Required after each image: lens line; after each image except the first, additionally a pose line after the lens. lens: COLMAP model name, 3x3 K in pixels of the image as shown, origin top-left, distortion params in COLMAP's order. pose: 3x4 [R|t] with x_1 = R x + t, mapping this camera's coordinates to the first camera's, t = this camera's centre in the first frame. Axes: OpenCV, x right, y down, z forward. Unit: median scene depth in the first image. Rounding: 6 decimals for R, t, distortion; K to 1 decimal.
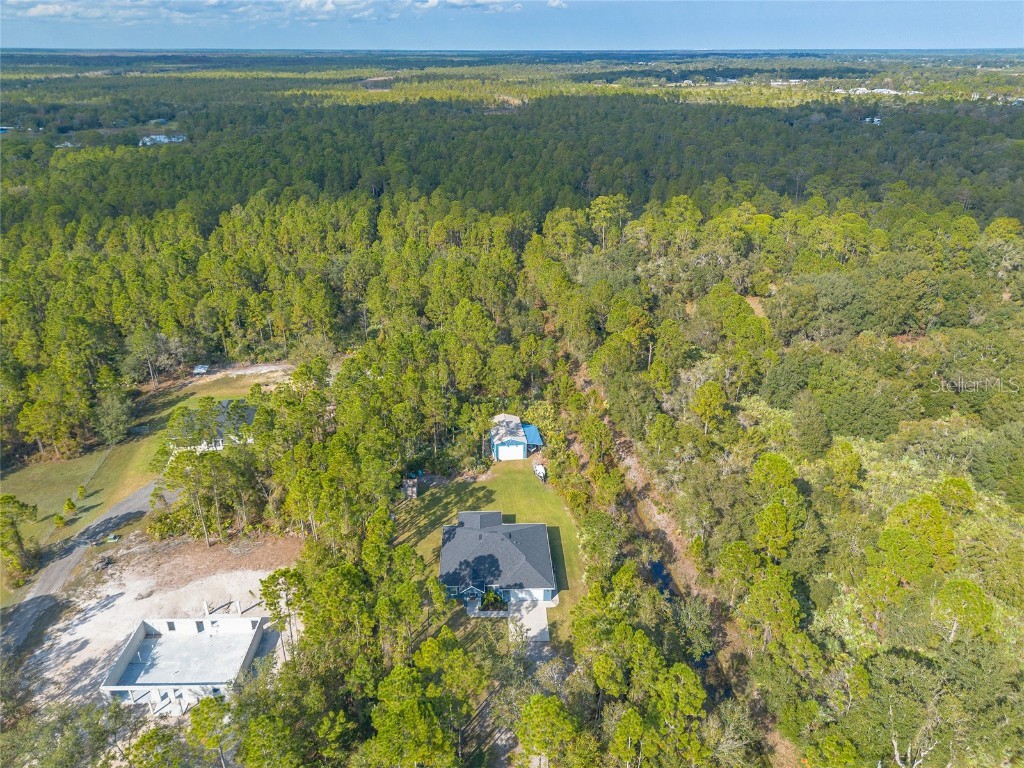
lens RADIAL K [[703.7, 0, 508.0], [0, 703.7, 384.1], [0, 0, 1]] dist [0.002120, -0.002544]
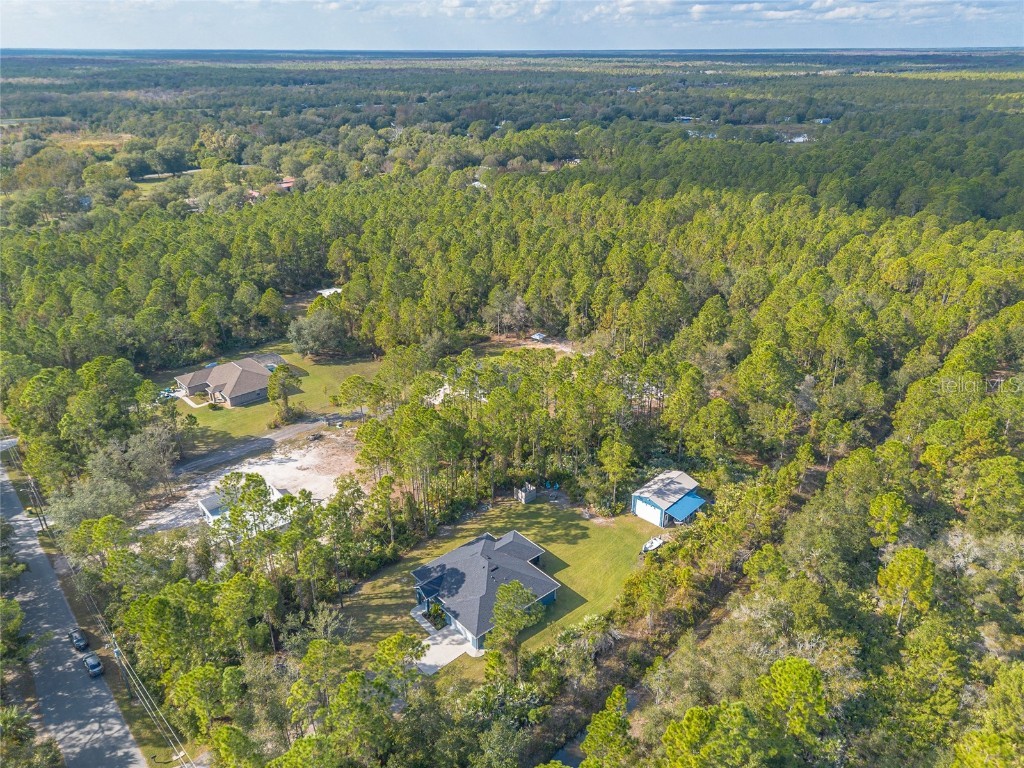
lens RADIAL K [[726.6, 0, 514.3], [0, 726.6, 359.3], [0, 0, 1]] dist [0.000586, -0.005404]
pose [[0.635485, 0.295384, -0.713377, 0.523174], [-0.323400, 0.940807, 0.101466, -0.127261], [0.701122, 0.166226, 0.693396, 0.253393]]
